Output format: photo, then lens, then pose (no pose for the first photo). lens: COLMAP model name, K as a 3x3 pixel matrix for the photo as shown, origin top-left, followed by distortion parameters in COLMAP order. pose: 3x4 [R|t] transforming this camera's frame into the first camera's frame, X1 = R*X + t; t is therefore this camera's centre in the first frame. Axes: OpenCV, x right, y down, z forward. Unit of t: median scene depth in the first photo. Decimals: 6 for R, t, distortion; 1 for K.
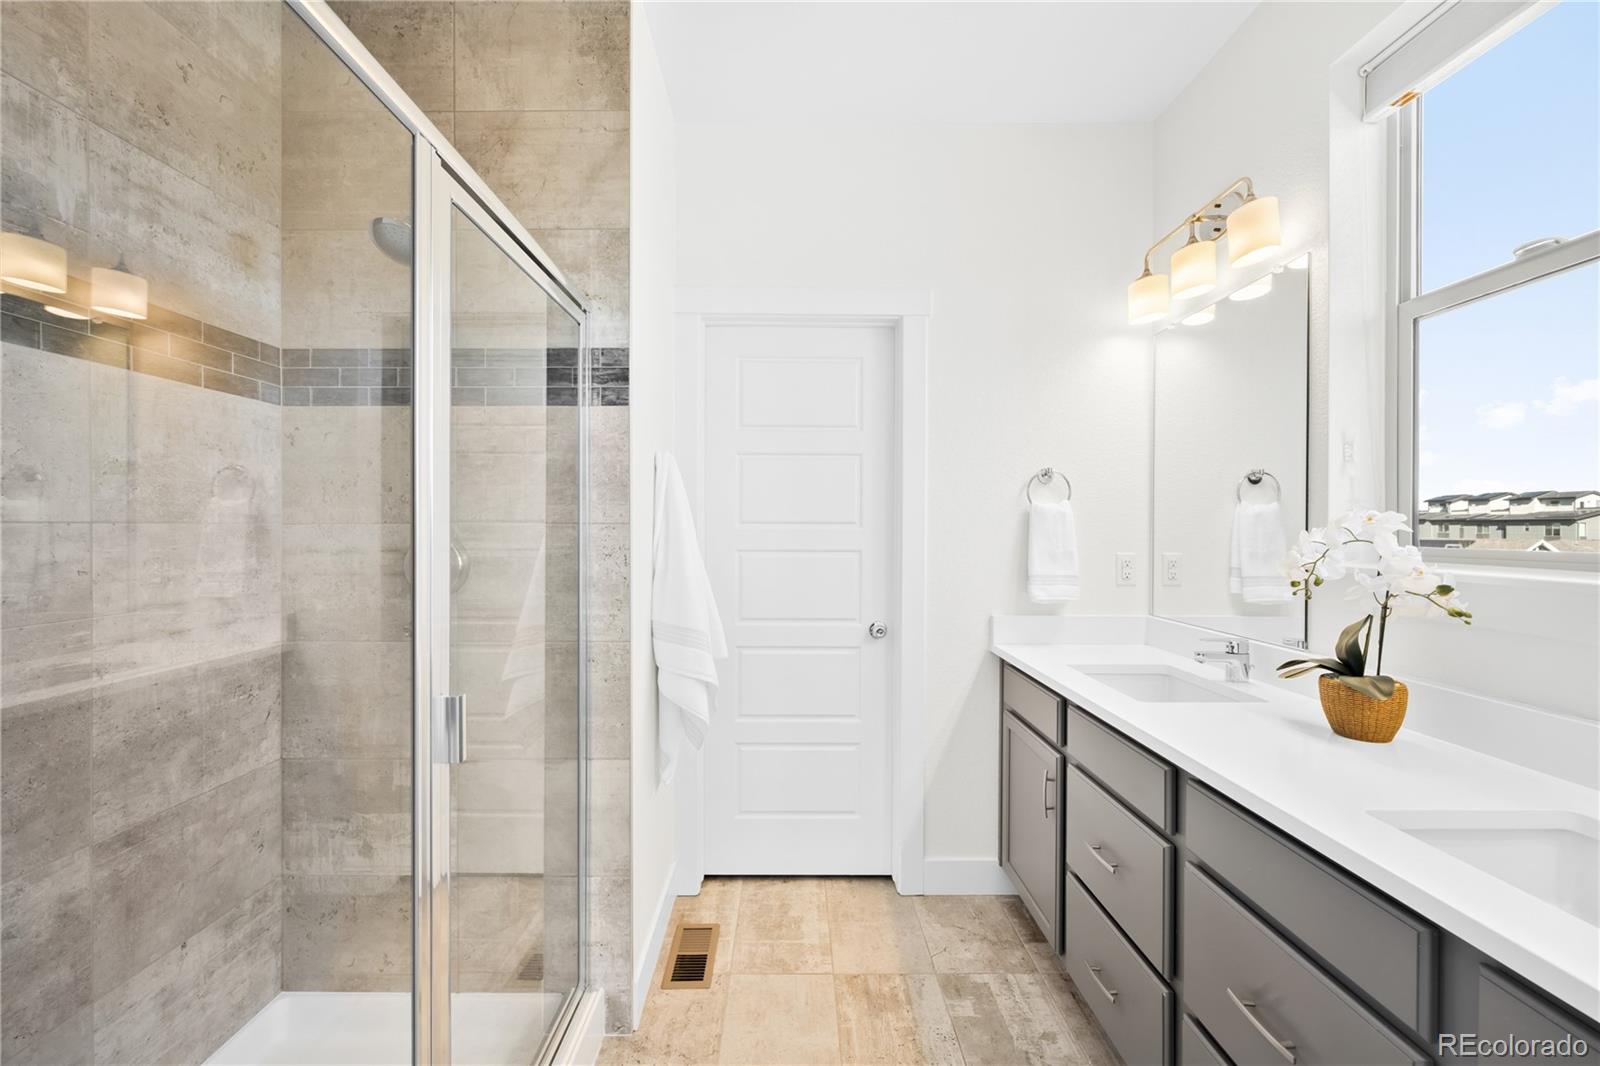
lens RADIAL K [[631.5, 0, 798.1], [0, 631.5, 531.1], [0, 0, 1]] dist [0.001100, -0.000046]
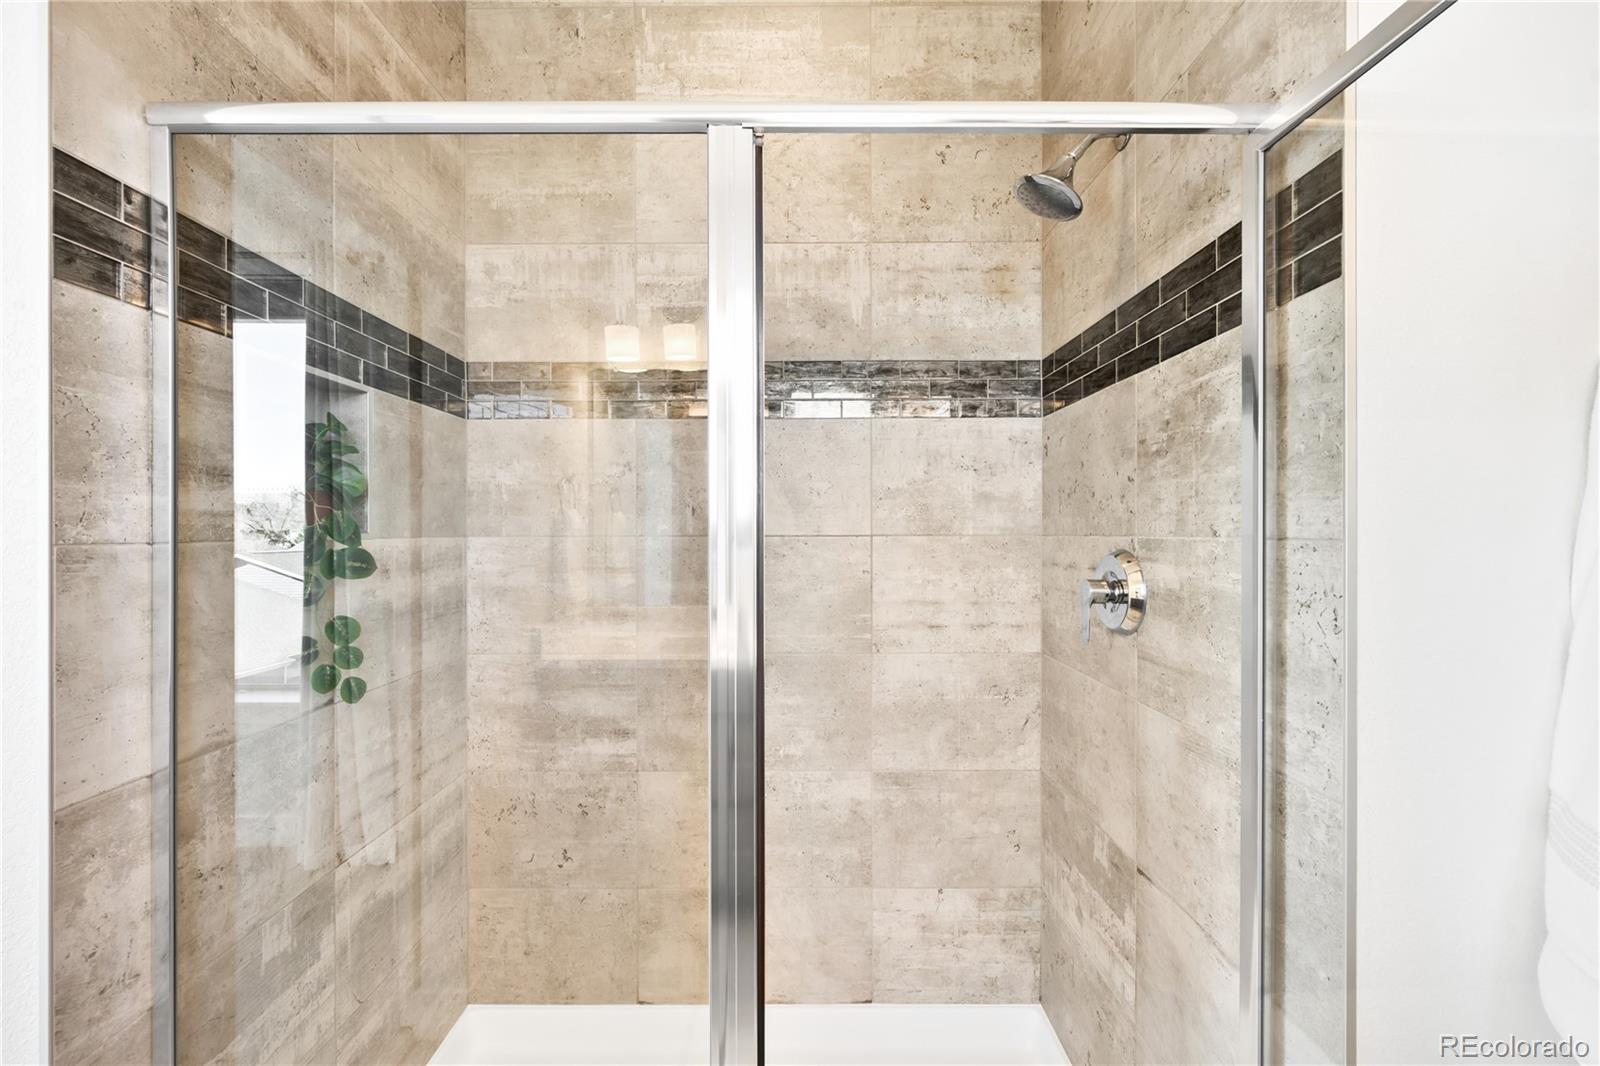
lens RADIAL K [[631.5, 0, 799.7], [0, 631.5, 531.3], [0, 0, 1]] dist [0.001100, -0.000046]
pose [[-0.004393, -0.000115, -0.999990, 0.212558], [-0.004476, 0.999990, -0.000095, -0.018985], [0.999980, 0.004475, -0.004394, 0.724451]]
